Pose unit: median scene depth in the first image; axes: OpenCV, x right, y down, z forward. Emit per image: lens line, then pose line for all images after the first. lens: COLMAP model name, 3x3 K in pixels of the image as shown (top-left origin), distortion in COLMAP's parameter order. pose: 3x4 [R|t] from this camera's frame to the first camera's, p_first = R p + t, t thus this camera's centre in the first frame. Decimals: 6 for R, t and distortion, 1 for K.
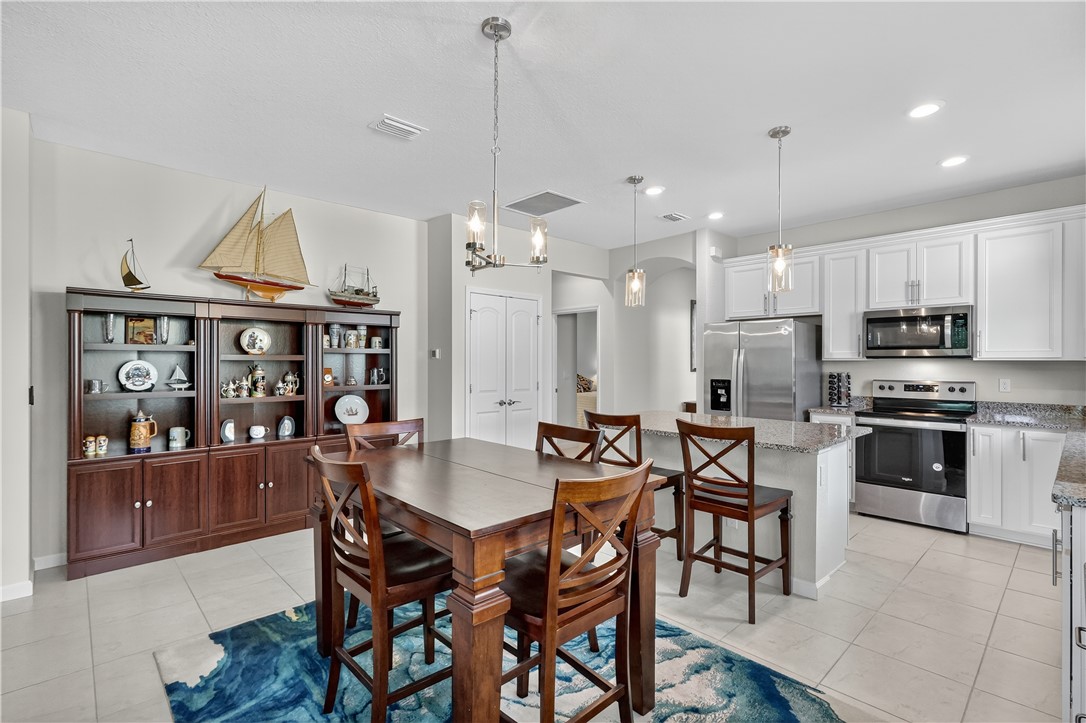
lens RADIAL K [[508.9, 0, 543.0], [0, 508.9, 361.5], [0, 0, 1]] dist [0.001735, 0.000166]
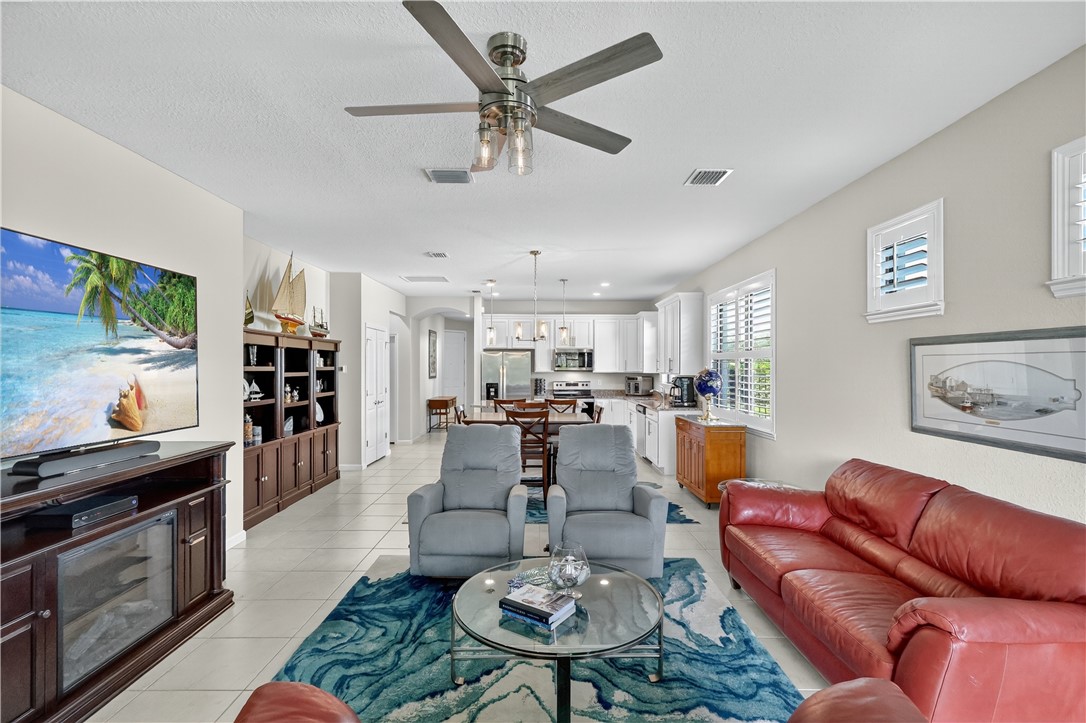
lens RADIAL K [[507.1, 0, 541.4], [0, 507.1, 367.2], [0, 0, 1]] dist [0.000795, 0.000078]
pose [[0.680499, 0.000095, 0.732749, -0.971982], [-0.000899, 0.999999, 0.000706, -0.025556], [-0.732748, -0.001139, 0.680499, -0.402850]]
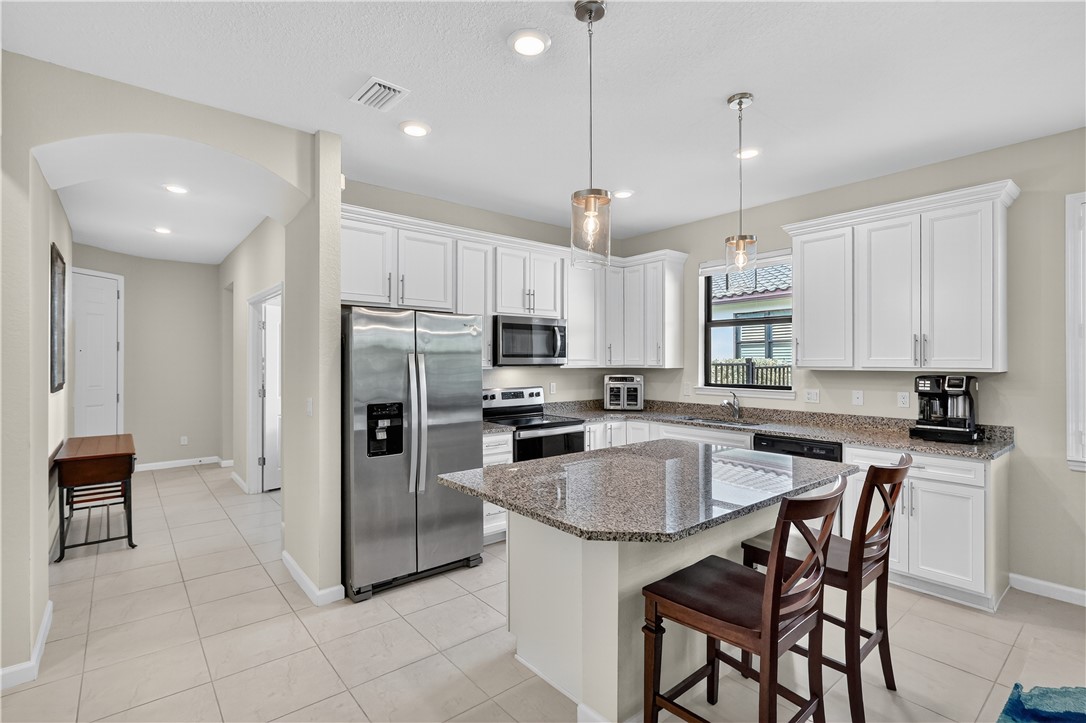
lens RADIAL K [[496.7, 0, 543.0], [0, 496.7, 361.5], [0, 0, 1]] dist [0.002274, 0.000202]
pose [[0.061651, -0.003248, 0.998092, -0.250385], [-0.005865, 0.999976, 0.003616, -0.019400], [-0.998081, -0.006077, 0.061631, 0.891302]]
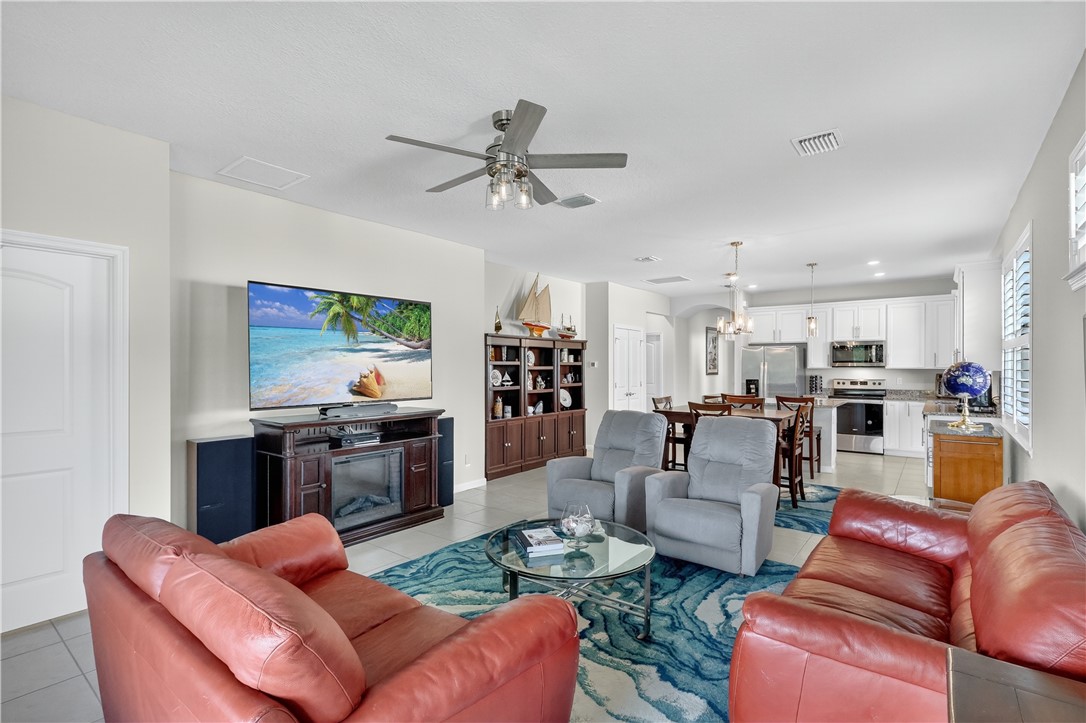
lens RADIAL K [[507.1, 0, 541.4], [0, 507.1, 367.2], [0, 0, 1]] dist [0.000795, 0.000078]
pose [[0.988965, -0.001576, 0.148143, -0.705788], [0.001176, 0.999995, 0.002783, -0.013297], [-0.148147, -0.002578, 0.988962, -0.689022]]
